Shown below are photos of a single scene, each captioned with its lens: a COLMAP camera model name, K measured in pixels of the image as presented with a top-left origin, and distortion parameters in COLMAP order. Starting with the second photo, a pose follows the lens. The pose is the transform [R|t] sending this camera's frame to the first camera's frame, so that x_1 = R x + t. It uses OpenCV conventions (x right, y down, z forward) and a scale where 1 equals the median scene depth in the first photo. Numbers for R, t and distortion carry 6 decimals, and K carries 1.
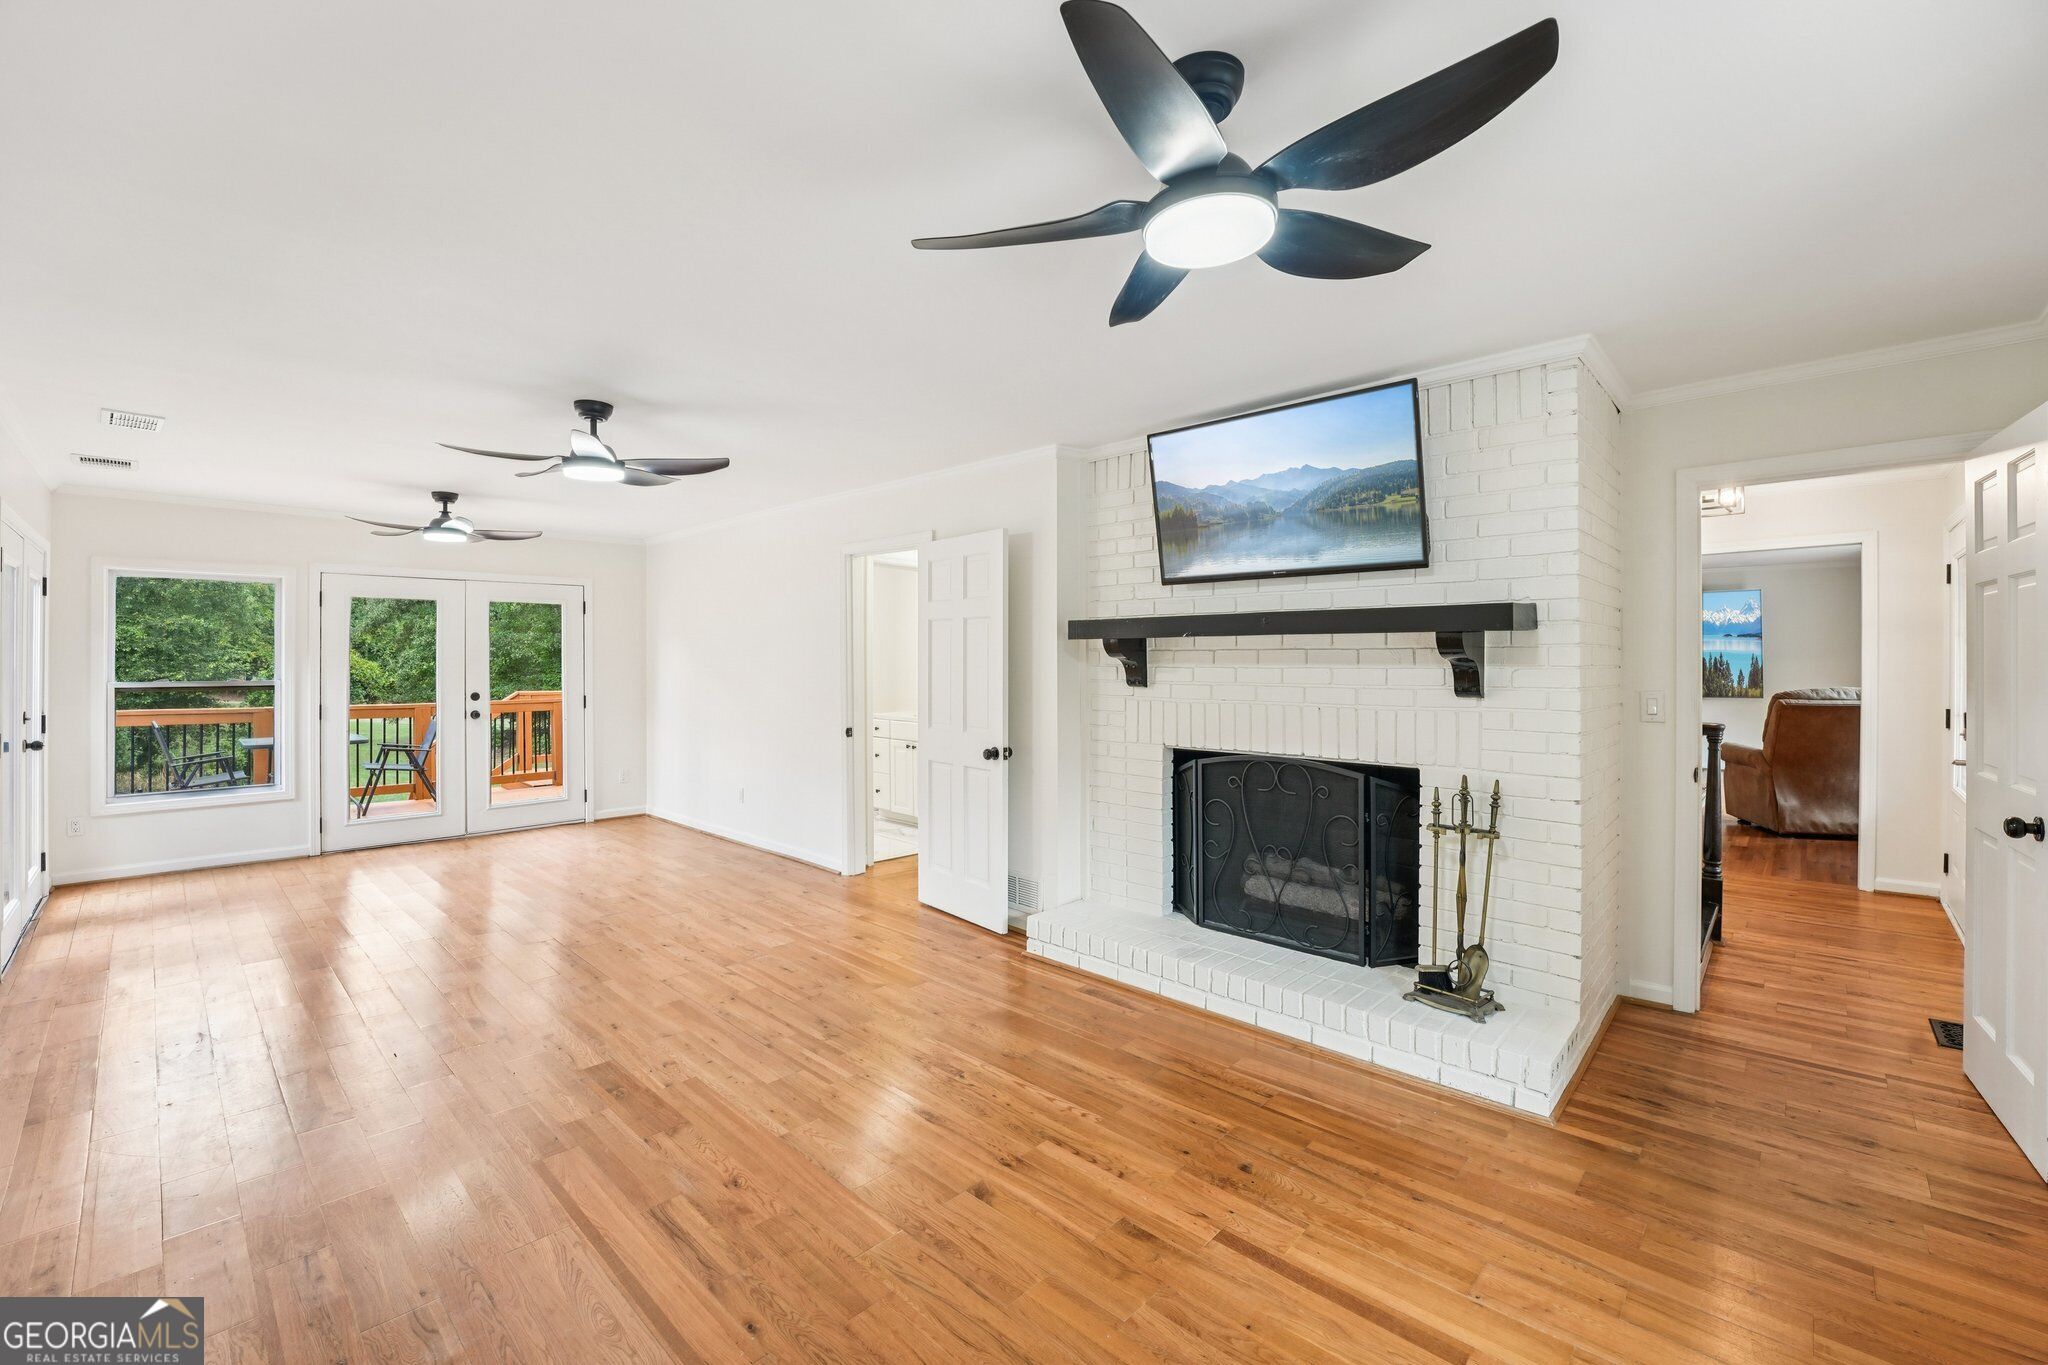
lens RADIAL K [[841.5, 0, 1015.5], [0, 841.5, 661.8], [0, 0, 1]] dist [-0.025490, 0.000045]
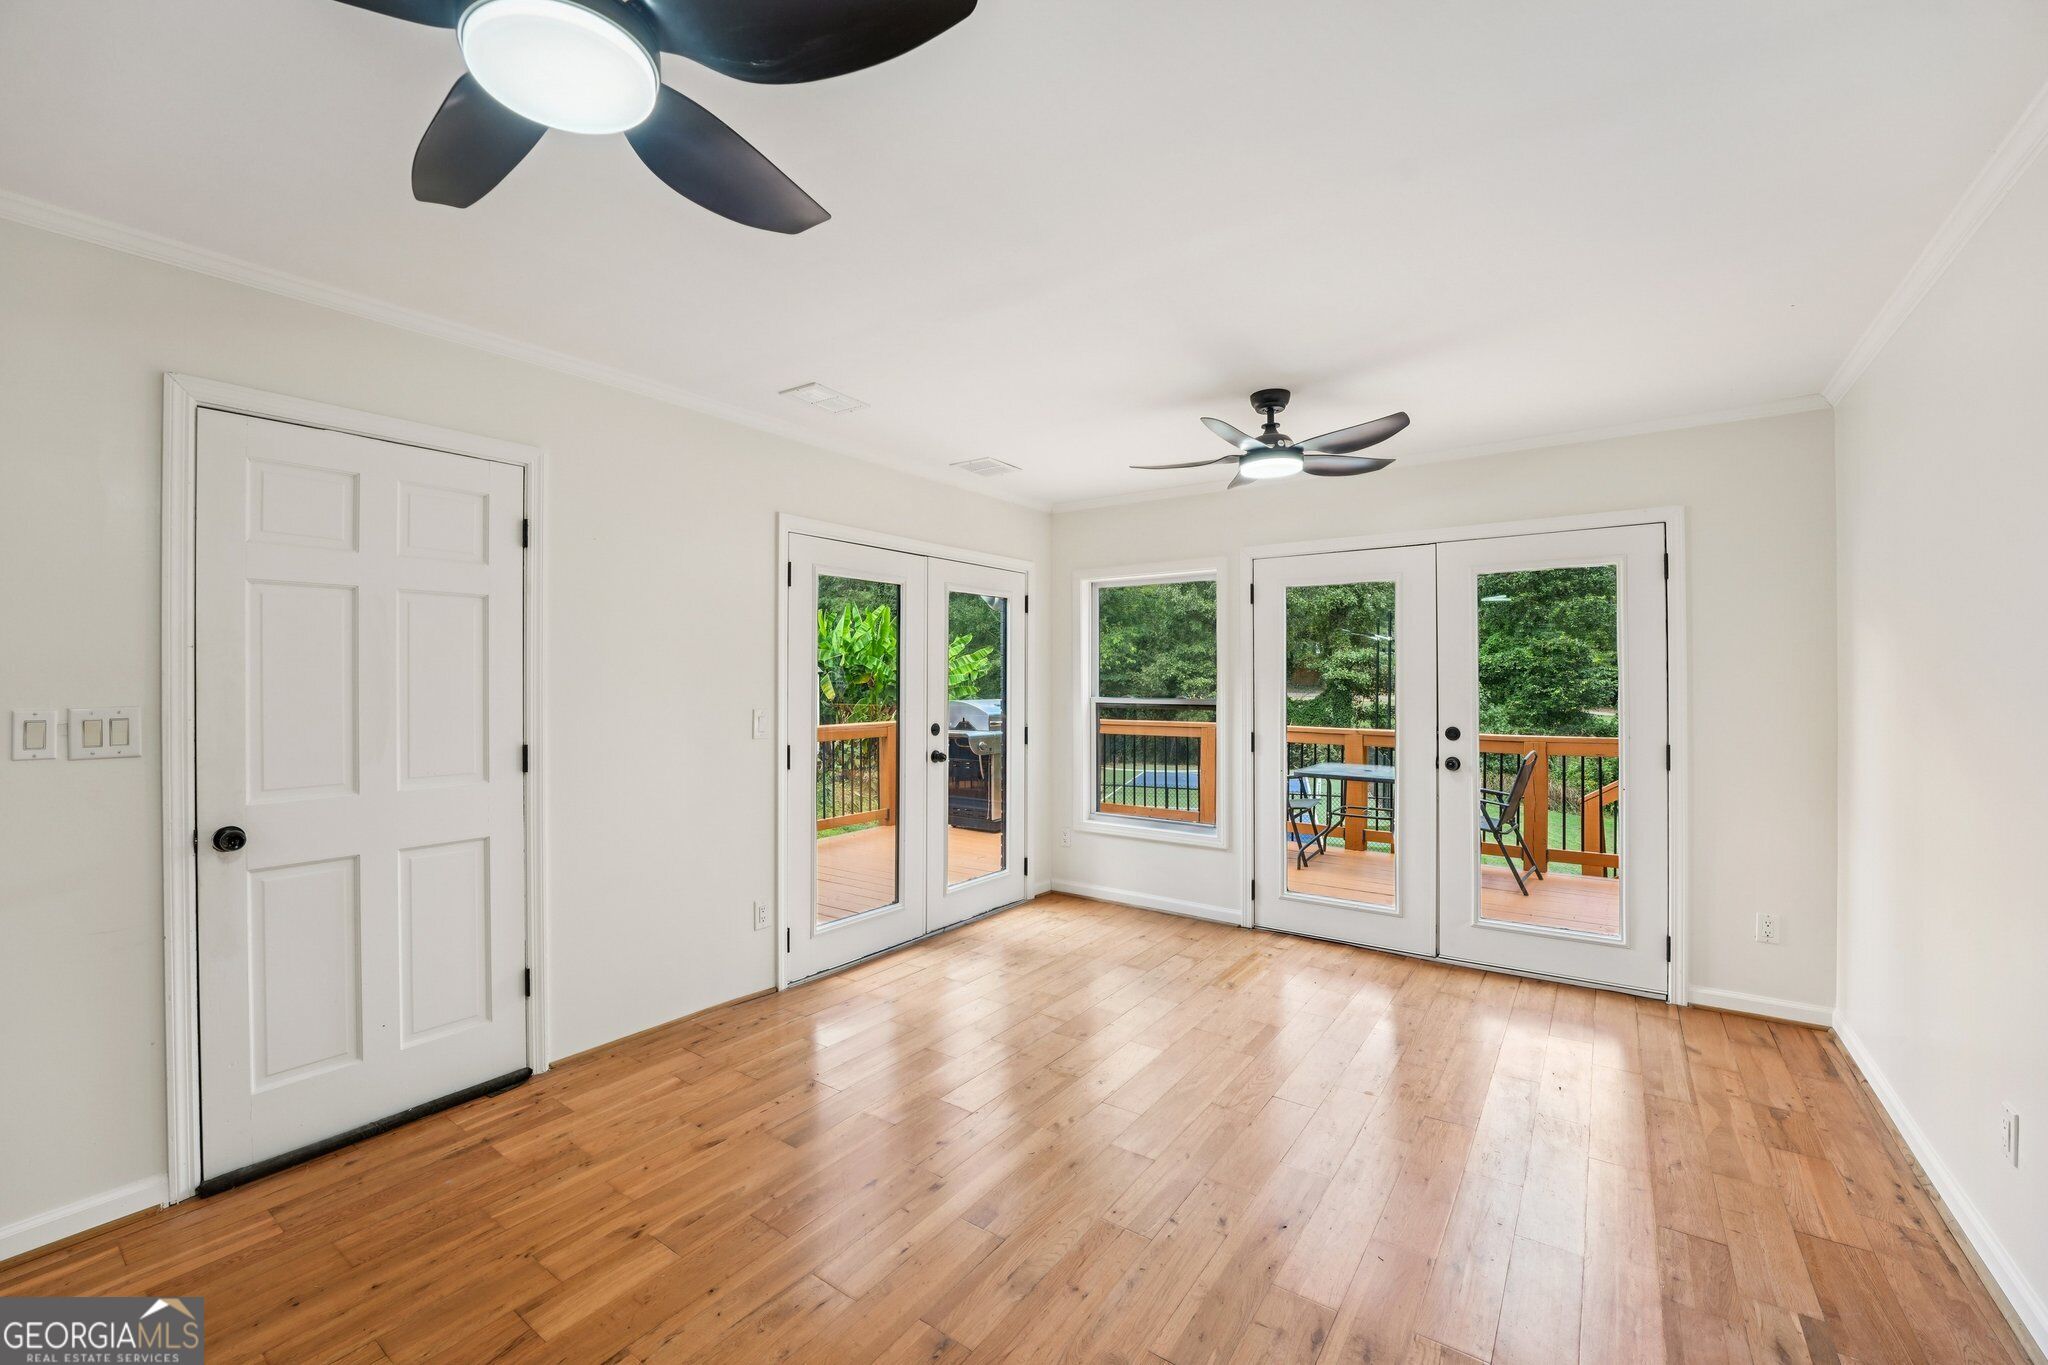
lens RADIAL K [[835.3, 0, 1011.0], [0, 835.3, 674.3], [0, 0, 1]] dist [-0.027898, -0.000245]
pose [[0.133657, -0.003947, -0.991020, -0.186602], [-0.001859, 0.999989, -0.004234, 0.003376], [0.991026, 0.002408, 0.133649, 1.170717]]
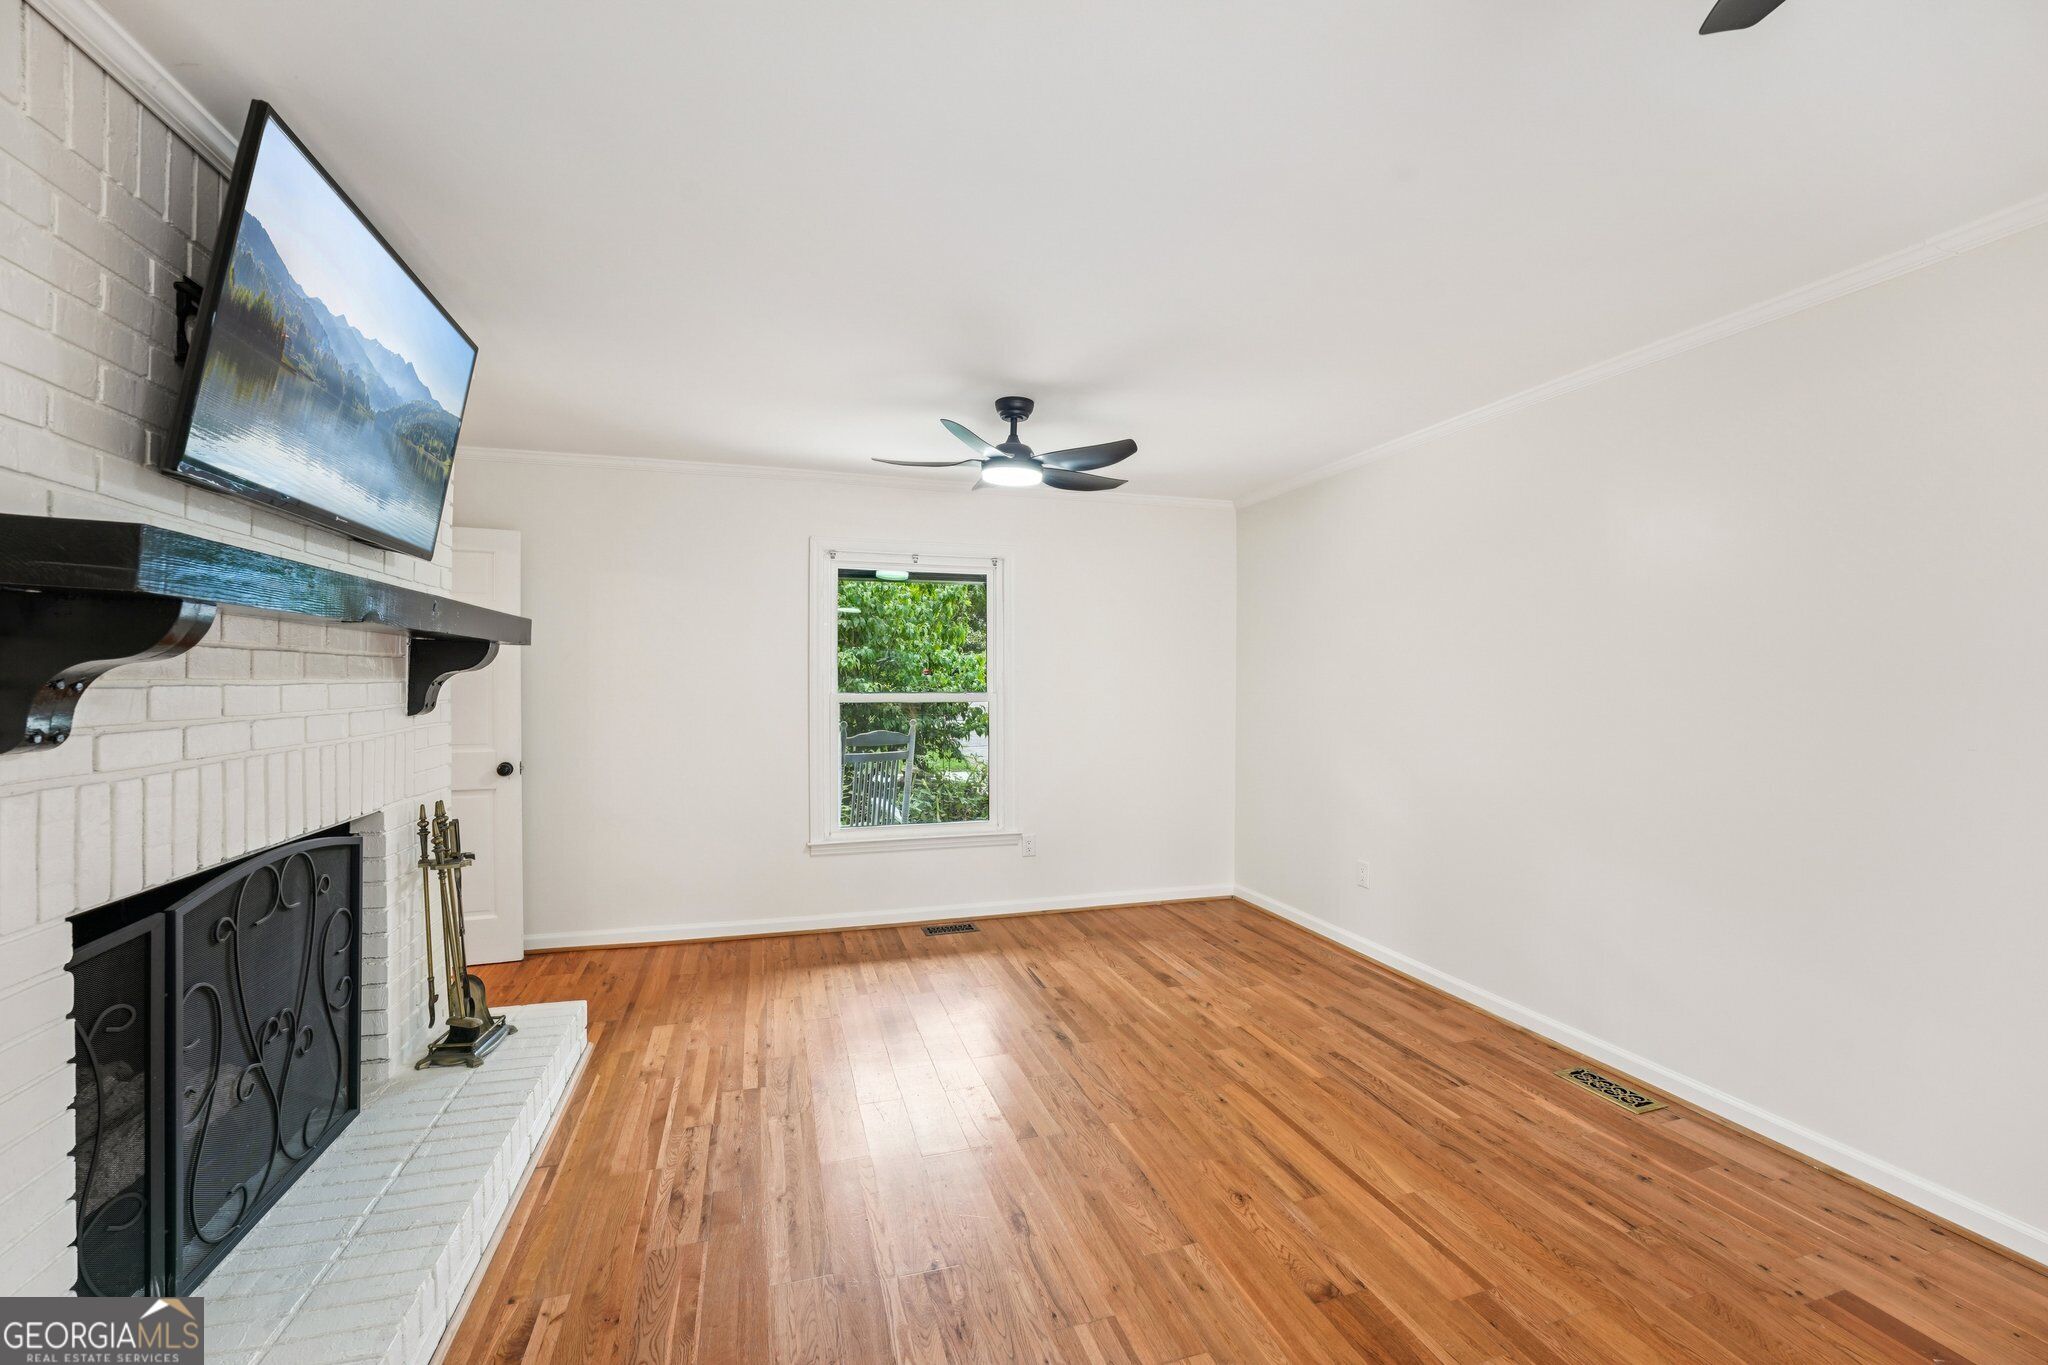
lens RADIAL K [[836.2, 0, 1017.8], [0, 836.2, 683.9], [0, 0, 1]] dist [-0.024982, 0.000311]
pose [[-0.868478, -0.003958, 0.495713, -0.384903], [-0.000173, 0.999970, 0.007681, 0.002661], [-0.495728, 0.006585, -0.868453, 1.289513]]
